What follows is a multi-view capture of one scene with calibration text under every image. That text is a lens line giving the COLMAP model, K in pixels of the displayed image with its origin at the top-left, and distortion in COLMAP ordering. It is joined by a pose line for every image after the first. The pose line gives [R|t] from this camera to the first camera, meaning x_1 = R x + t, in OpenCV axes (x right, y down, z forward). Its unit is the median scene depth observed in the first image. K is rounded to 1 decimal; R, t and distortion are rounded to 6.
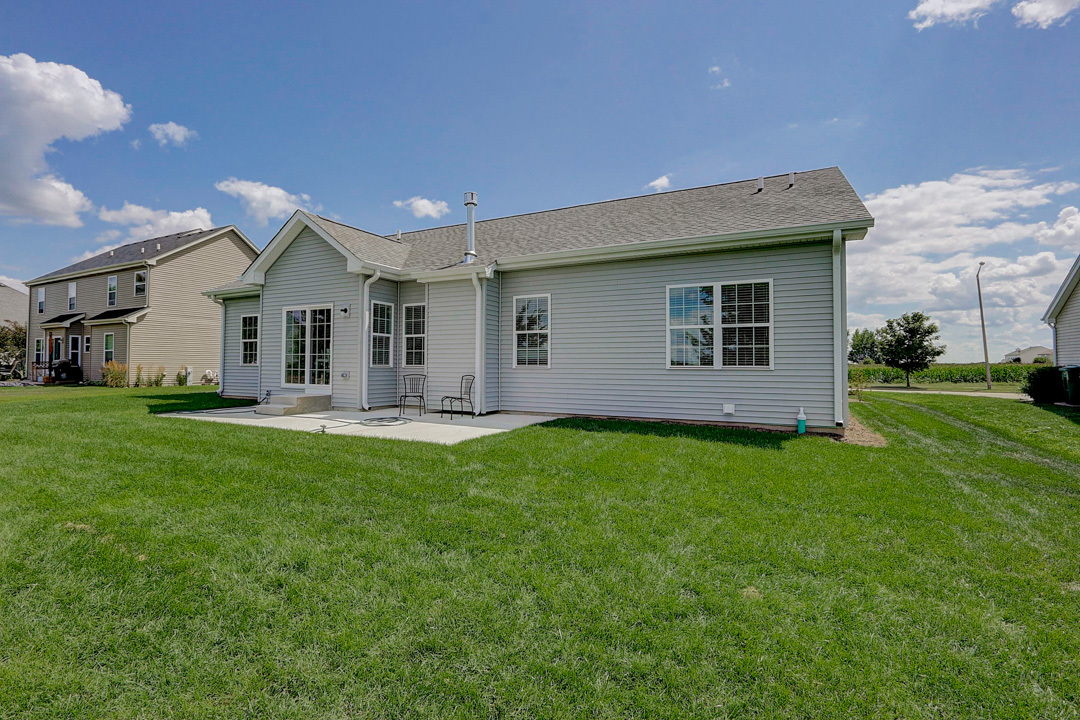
lens RADIAL K [[495.2, 0, 531.7], [0, 495.2, 353.8], [0, 0, 1]] dist [-0.000814, 0.000334]
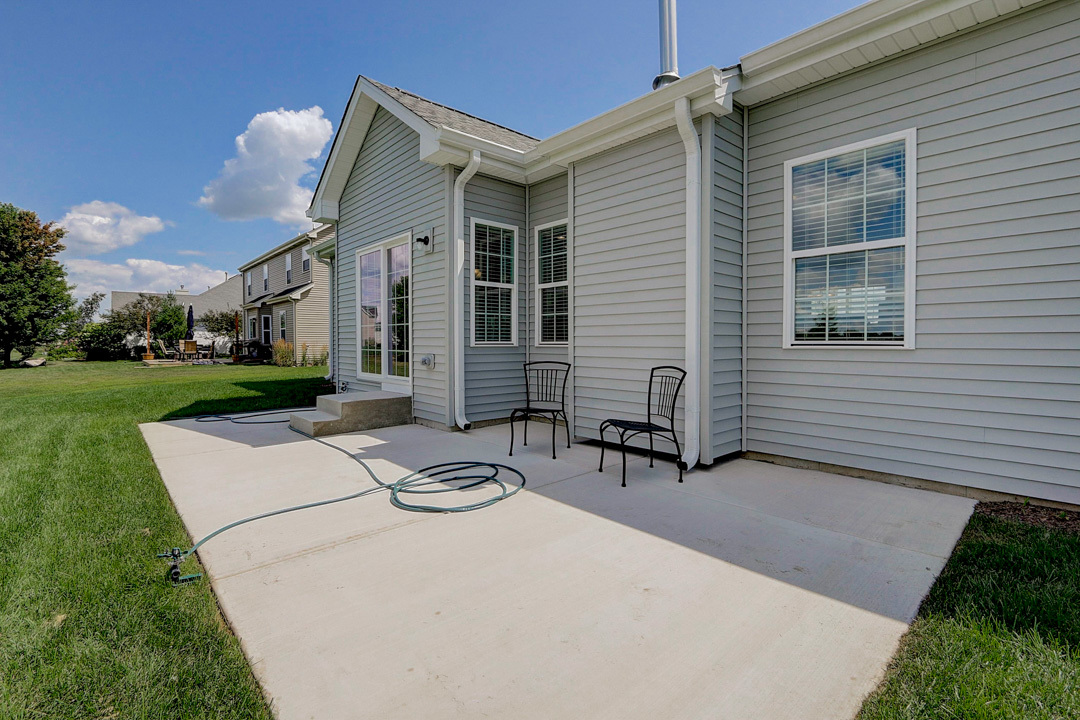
lens RADIAL K [[495.2, 0, 531.7], [0, 495.2, 353.8], [0, 0, 1]] dist [-0.000814, 0.000334]
pose [[0.934719, 0.000145, -0.355388, -0.078936], [0.017848, 0.998719, 0.047349, 0.011130], [0.354939, -0.050601, 0.933519, 0.526845]]
